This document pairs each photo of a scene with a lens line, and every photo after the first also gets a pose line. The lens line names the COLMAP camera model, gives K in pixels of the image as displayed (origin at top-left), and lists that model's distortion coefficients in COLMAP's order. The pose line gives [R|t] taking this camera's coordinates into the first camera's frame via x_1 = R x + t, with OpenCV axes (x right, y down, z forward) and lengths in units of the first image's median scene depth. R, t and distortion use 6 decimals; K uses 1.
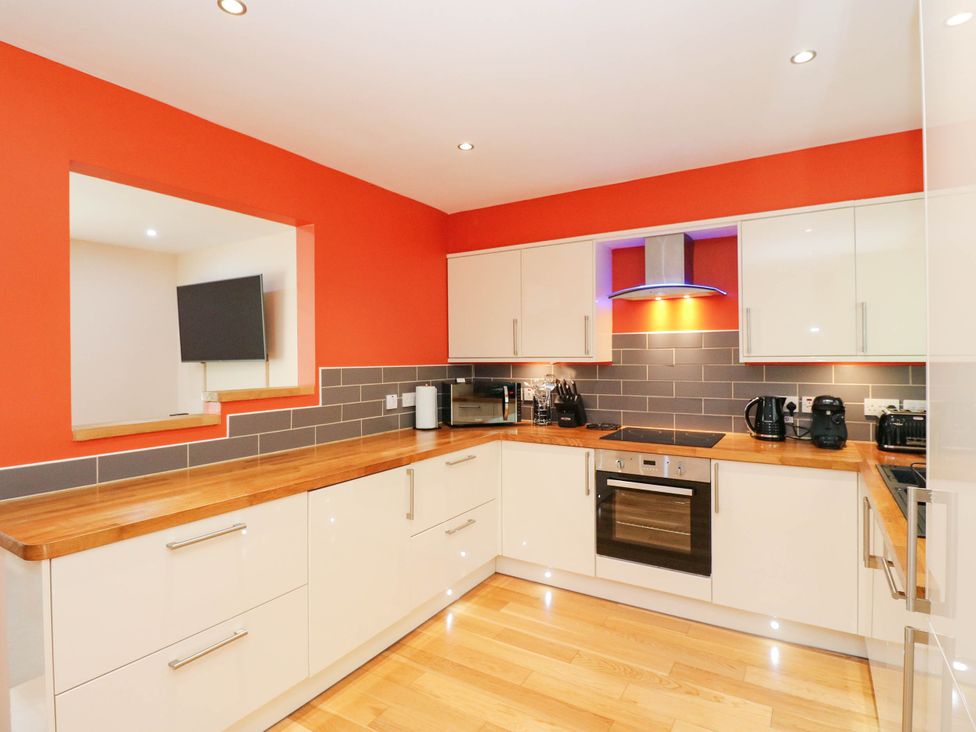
lens RADIAL K [[521.5, 0, 492.6], [0, 521.5, 360.8], [0, 0, 1]] dist [-0.019785, -0.002495]
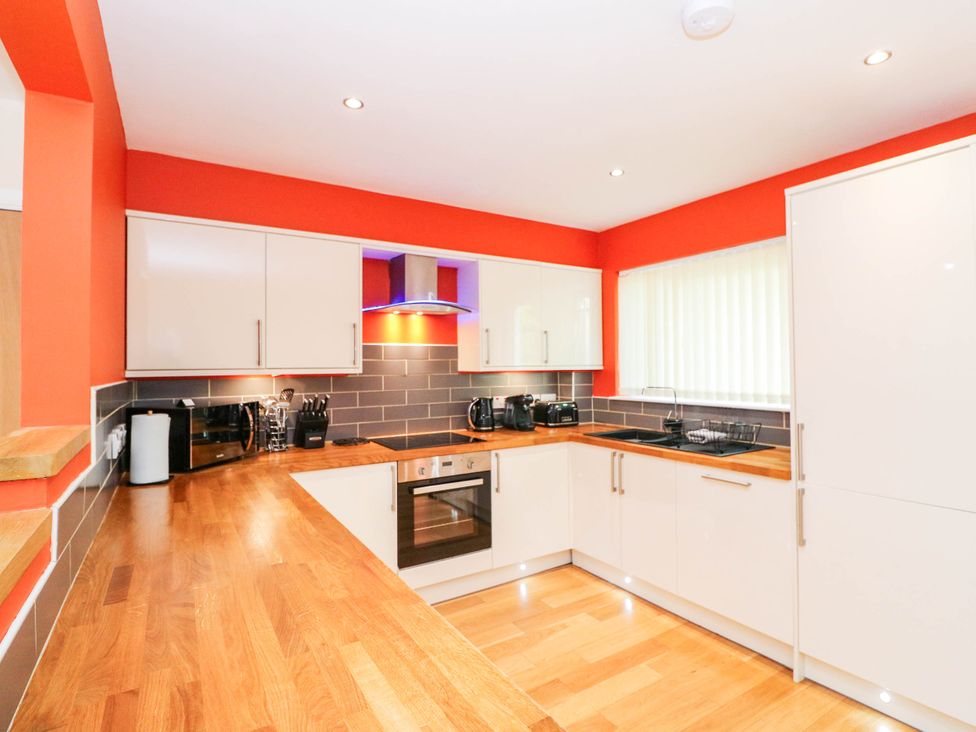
lens RADIAL K [[506.1, 0, 488.0], [0, 506.1, 366.0], [0, 0, 1]] dist [-0.013945, -0.000498]
pose [[0.446067, 0.002857, 0.894995, -0.547777], [0.013470, 0.999860, -0.009905, 0.001968], [-0.894898, 0.016473, 0.445967, 0.400896]]
